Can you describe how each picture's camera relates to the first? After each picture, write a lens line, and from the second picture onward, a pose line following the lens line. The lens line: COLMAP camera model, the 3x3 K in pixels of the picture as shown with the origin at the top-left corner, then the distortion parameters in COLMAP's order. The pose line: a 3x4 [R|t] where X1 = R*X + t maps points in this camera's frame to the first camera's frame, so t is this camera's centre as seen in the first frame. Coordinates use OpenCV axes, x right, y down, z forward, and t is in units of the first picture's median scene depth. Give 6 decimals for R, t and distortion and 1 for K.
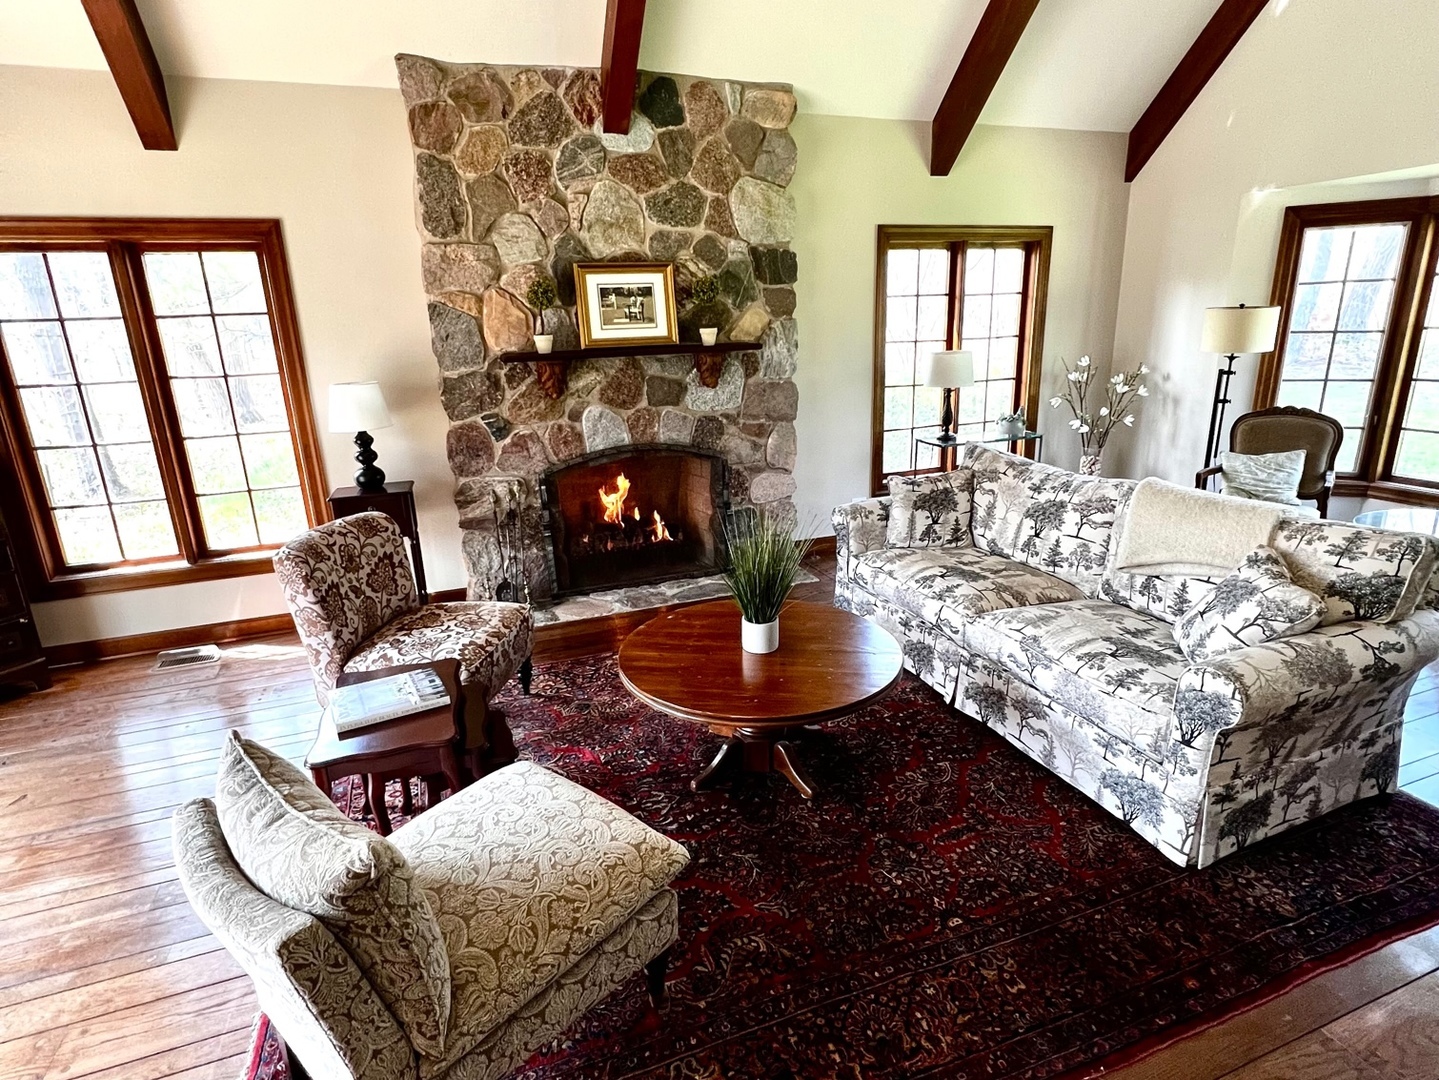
lens RADIAL K [[769.9, 0, 719.5], [0, 769.9, 540.0], [0, 0, 1]] dist [0.001507, 0.001056]
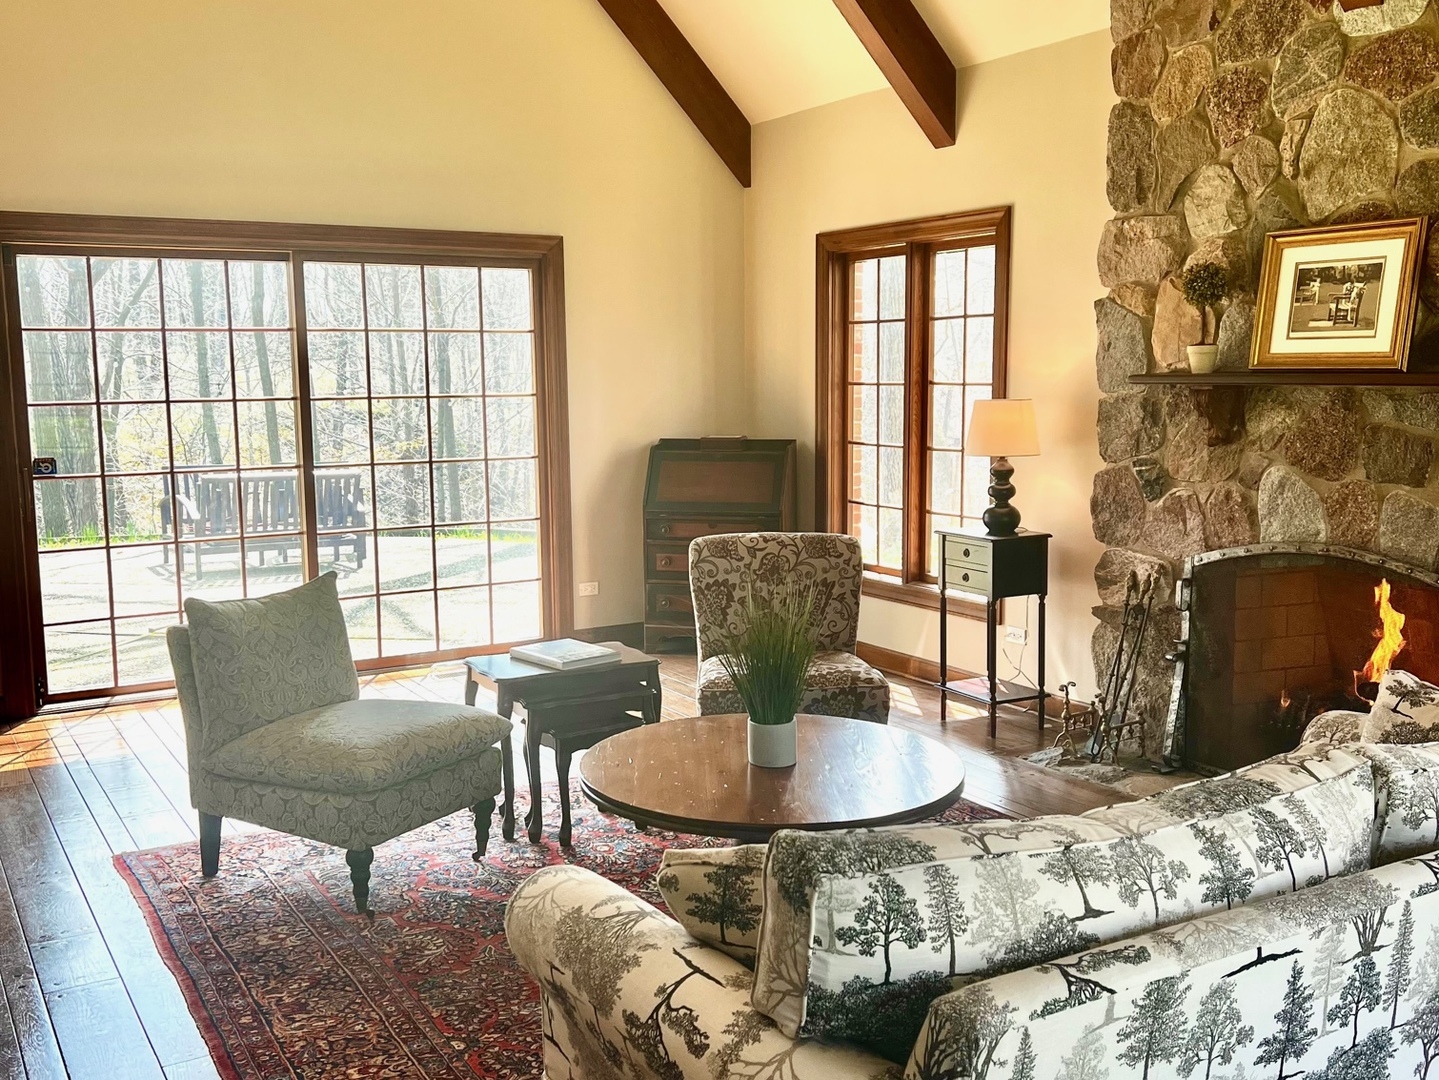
lens RADIAL K [[1366.1, 0, 719.5], [0, 1366.1, 540.0], [0, 0, 1]] dist [0.002720, 0.018856]
pose [[0.212167, 0.157472, -0.964463, 0.800870], [-0.271898, 0.957474, 0.096517, -0.112790], [0.938646, 0.241758, 0.245960, 0.386339]]
